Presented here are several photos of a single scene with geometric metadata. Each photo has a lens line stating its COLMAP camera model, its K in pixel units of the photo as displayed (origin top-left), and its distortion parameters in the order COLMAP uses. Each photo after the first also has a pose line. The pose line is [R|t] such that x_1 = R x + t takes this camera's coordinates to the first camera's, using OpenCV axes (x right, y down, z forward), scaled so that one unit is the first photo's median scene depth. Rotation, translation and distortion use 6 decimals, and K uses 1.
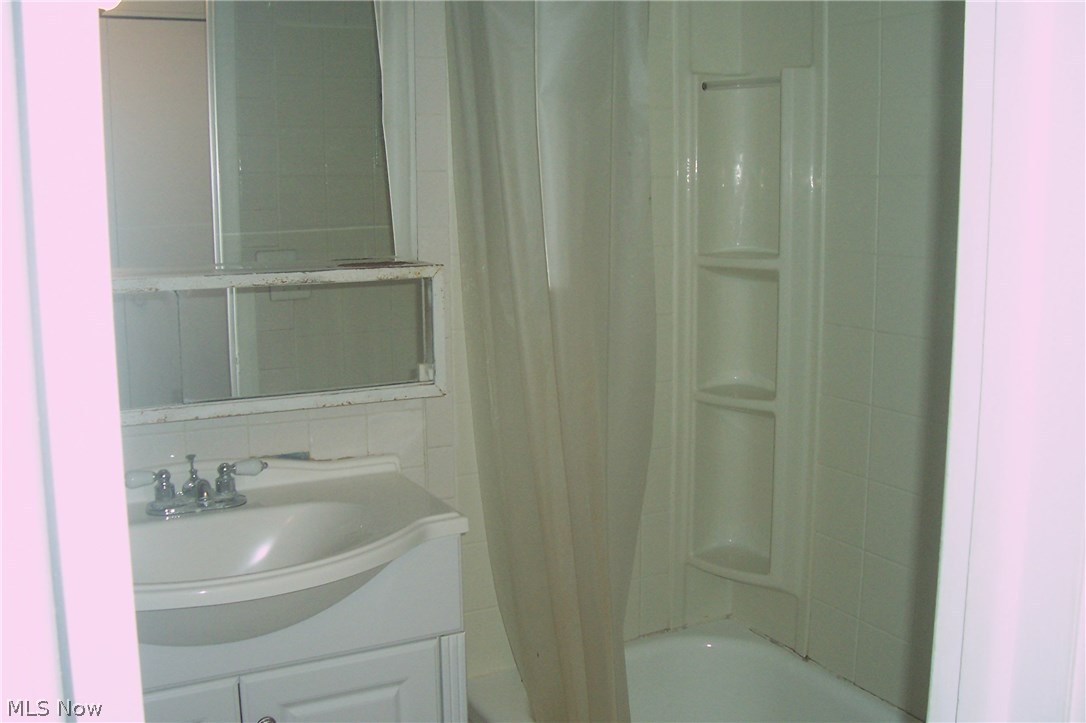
lens RADIAL K [[1109.2, 0, 543.0], [0, 1109.2, 361.5], [0, 0, 1]] dist [-0.207396, 0.253613]
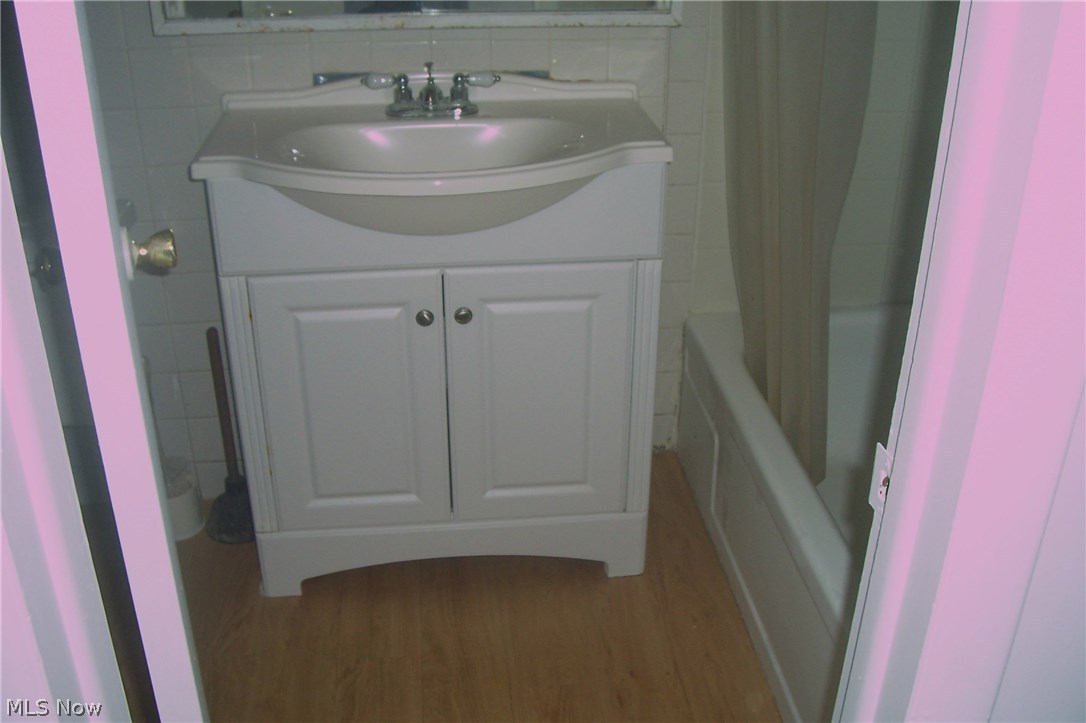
lens RADIAL K [[1109.2, 0, 543.0], [0, 1109.2, 361.5], [0, 0, 1]] dist [-0.207396, 0.253613]
pose [[0.928015, 0.177672, -0.327447, 0.182260], [-0.069554, 0.946125, 0.316243, 0.016822], [0.365993, -0.270702, 0.890376, 0.007683]]
